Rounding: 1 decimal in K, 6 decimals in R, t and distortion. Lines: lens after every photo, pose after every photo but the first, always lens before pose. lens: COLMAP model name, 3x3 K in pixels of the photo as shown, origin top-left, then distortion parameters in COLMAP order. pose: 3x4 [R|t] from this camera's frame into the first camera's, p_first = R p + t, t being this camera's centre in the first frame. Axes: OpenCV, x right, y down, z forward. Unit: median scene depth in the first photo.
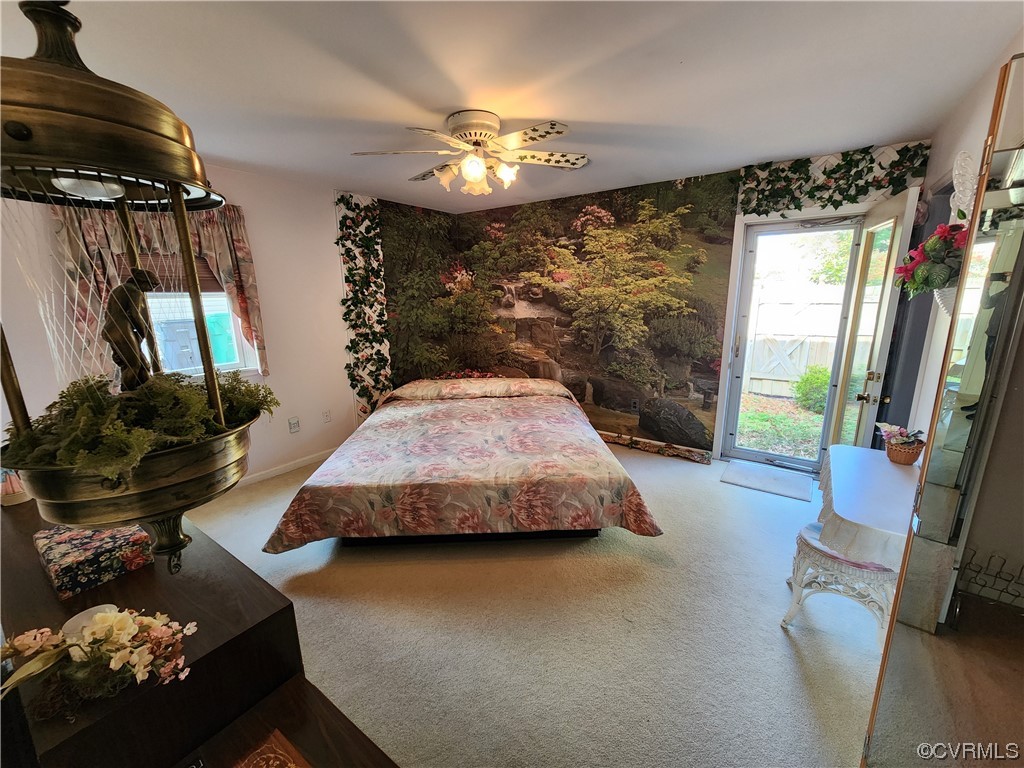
lens RADIAL K [[415.3, 0, 509.3], [0, 415.3, 383.8], [0, 0, 1]] dist [0.000117, -0.000527]
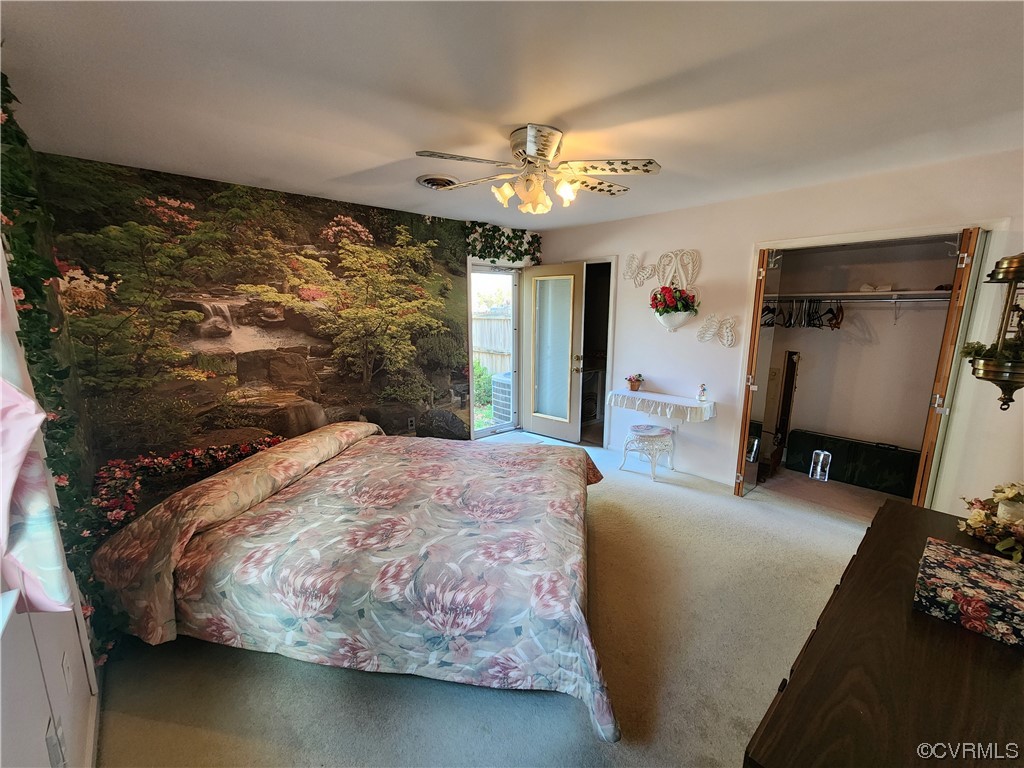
lens RADIAL K [[415.3, 0, 508.7], [0, 415.3, 387.0], [0, 0, 1]] dist [0.000117, -0.000527]
pose [[0.227933, -0.167965, 0.959080, -0.633008], [0.209965, 0.970313, 0.120032, -0.112007], [-0.950769, 0.174014, 0.256433, 0.513785]]
